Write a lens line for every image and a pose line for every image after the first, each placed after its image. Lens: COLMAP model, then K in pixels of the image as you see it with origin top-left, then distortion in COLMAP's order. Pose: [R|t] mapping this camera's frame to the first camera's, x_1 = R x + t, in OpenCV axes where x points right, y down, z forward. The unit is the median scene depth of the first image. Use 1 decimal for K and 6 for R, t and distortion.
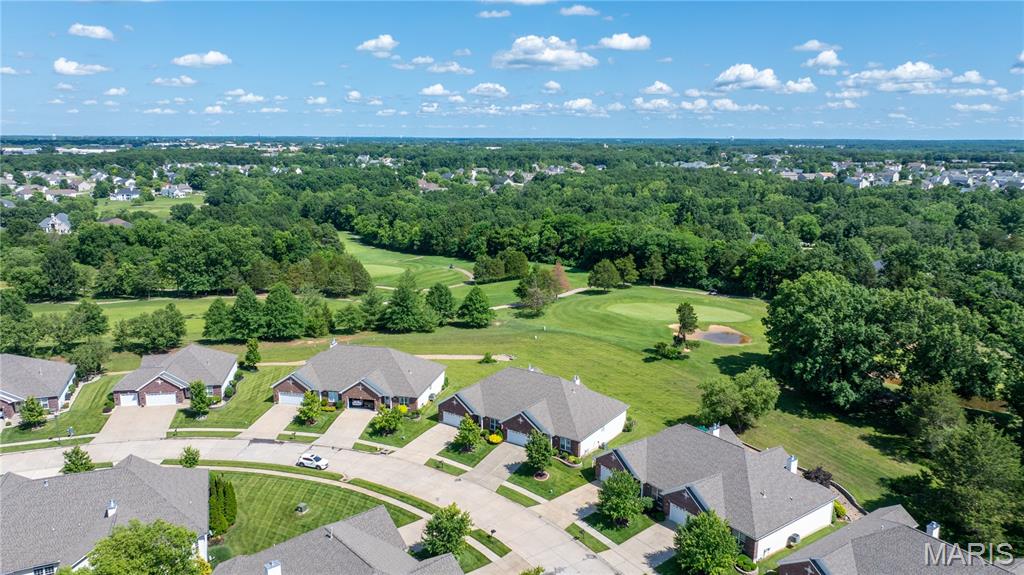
lens RADIAL K [[719.6, 0, 514.2], [0, 719.6, 286.9], [0, 0, 1]] dist [-0.035305, 0.028843]
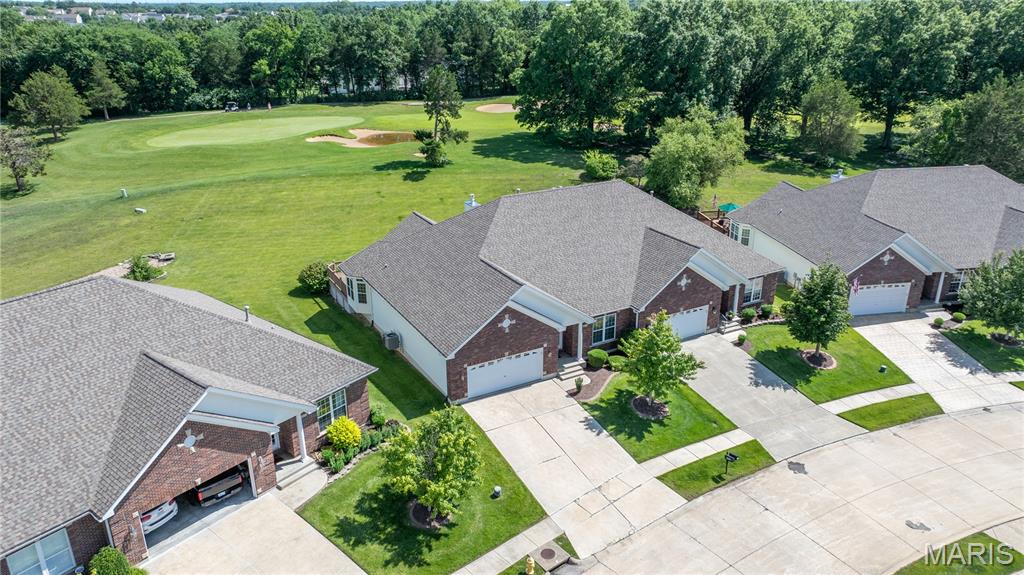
lens RADIAL K [[719.6, 0, 515.6], [0, 719.6, 293.7], [0, 0, 1]] dist [-0.035305, 0.028843]
pose [[0.447724, -0.345083, 0.824901, -0.230620], [0.190708, 0.938156, 0.288952, 0.032197], [-0.873598, 0.027944, 0.485845, 0.534859]]
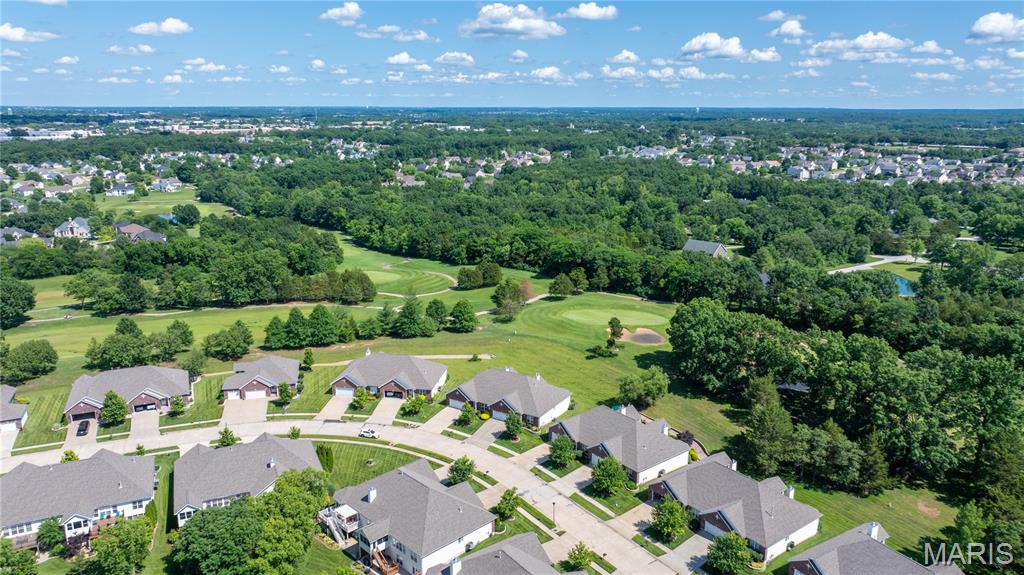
lens RADIAL K [[719.6, 0, 518.6], [0, 719.6, 285.9], [0, 0, 1]] dist [-0.035305, 0.028843]
pose [[0.998751, -0.011960, 0.048519, -0.015817], [0.009969, 0.999107, 0.041063, -0.081392], [-0.048966, -0.040528, 0.997978, -0.329993]]
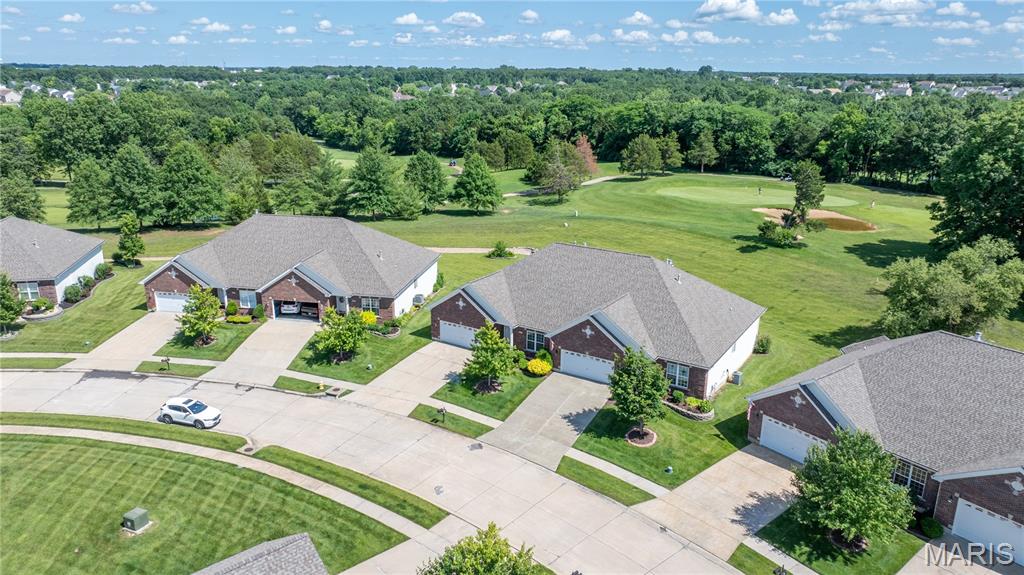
lens RADIAL K [[719.6, 0, 511.4], [0, 719.6, 289.3], [0, 0, 1]] dist [-0.035305, 0.028843]
pose [[0.999617, -0.005208, 0.027185, -0.037913], [0.002732, 0.995906, 0.090354, 0.064217], [-0.027544, -0.090245, 0.995539, 0.286615]]
